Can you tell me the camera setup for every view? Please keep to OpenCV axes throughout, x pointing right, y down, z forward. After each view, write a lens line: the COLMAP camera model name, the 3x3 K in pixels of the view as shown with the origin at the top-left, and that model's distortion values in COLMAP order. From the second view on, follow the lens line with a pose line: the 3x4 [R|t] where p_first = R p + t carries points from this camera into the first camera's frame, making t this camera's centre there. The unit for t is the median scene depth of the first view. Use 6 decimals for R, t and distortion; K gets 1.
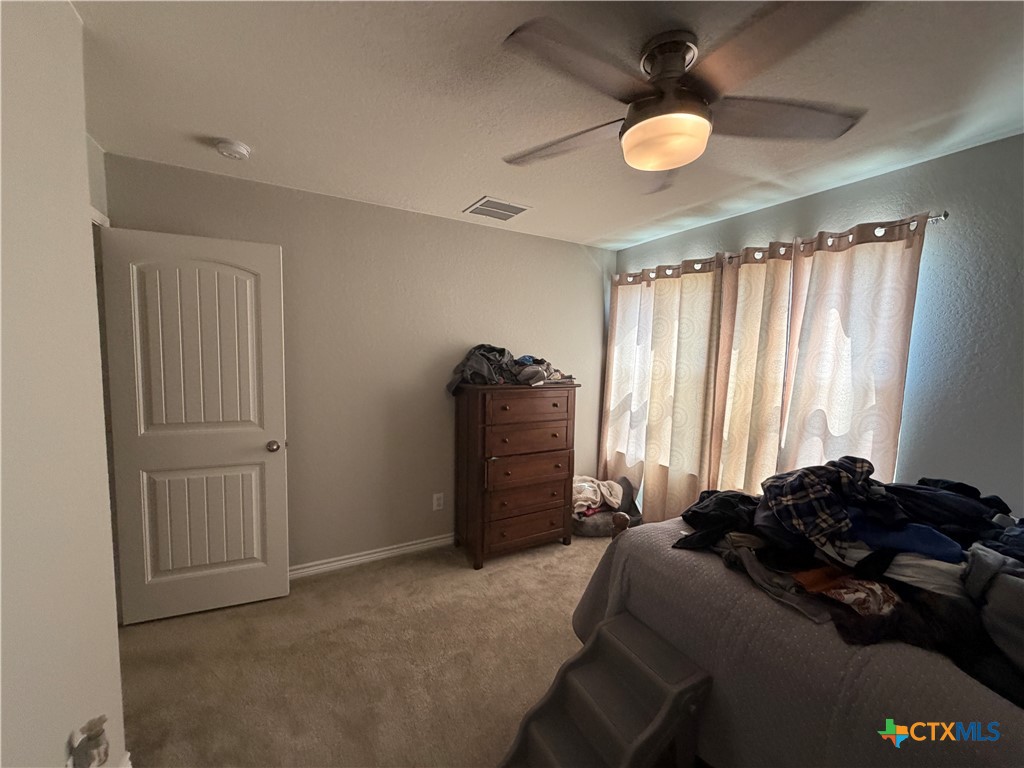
lens RADIAL K [[408.4, 0, 512.0], [0, 408.4, 384.0], [0, 0, 1]] dist [-0.001903, -0.000197]
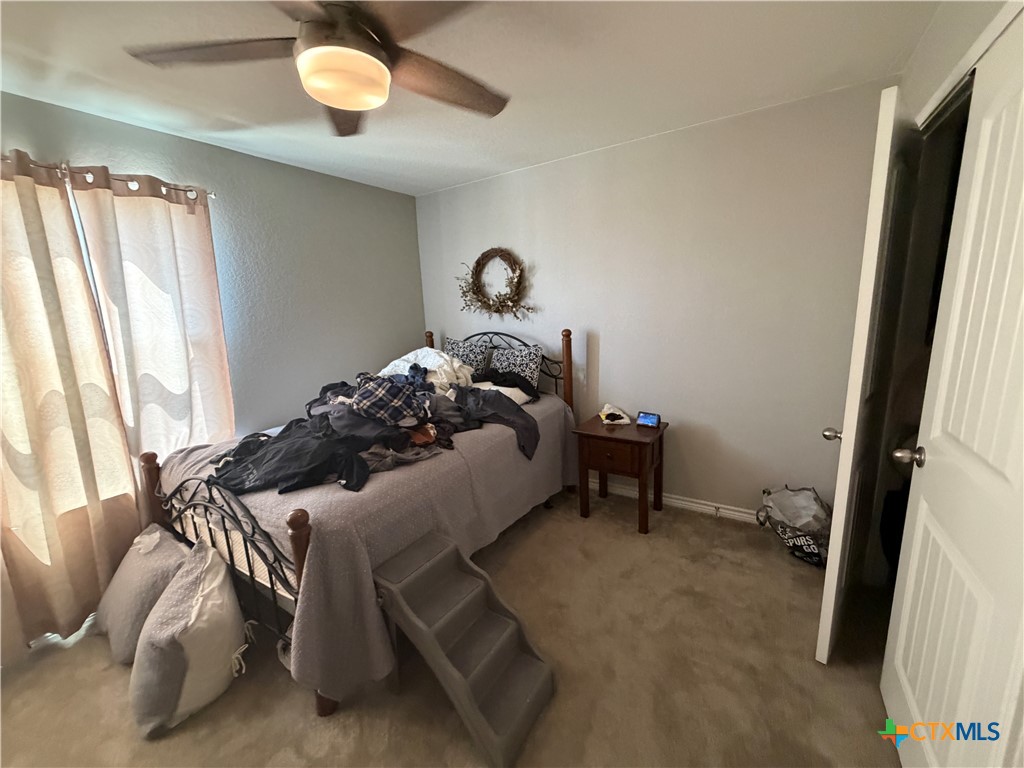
lens RADIAL K [[408.4, 0, 512.0], [0, 408.4, 384.0], [0, 0, 1]] dist [-0.001903, -0.000197]
pose [[-0.474970, -0.175274, 0.862370, -0.508188], [0.108486, 0.960827, 0.255036, -0.074091], [-0.873289, 0.214689, -0.437349, 0.827327]]
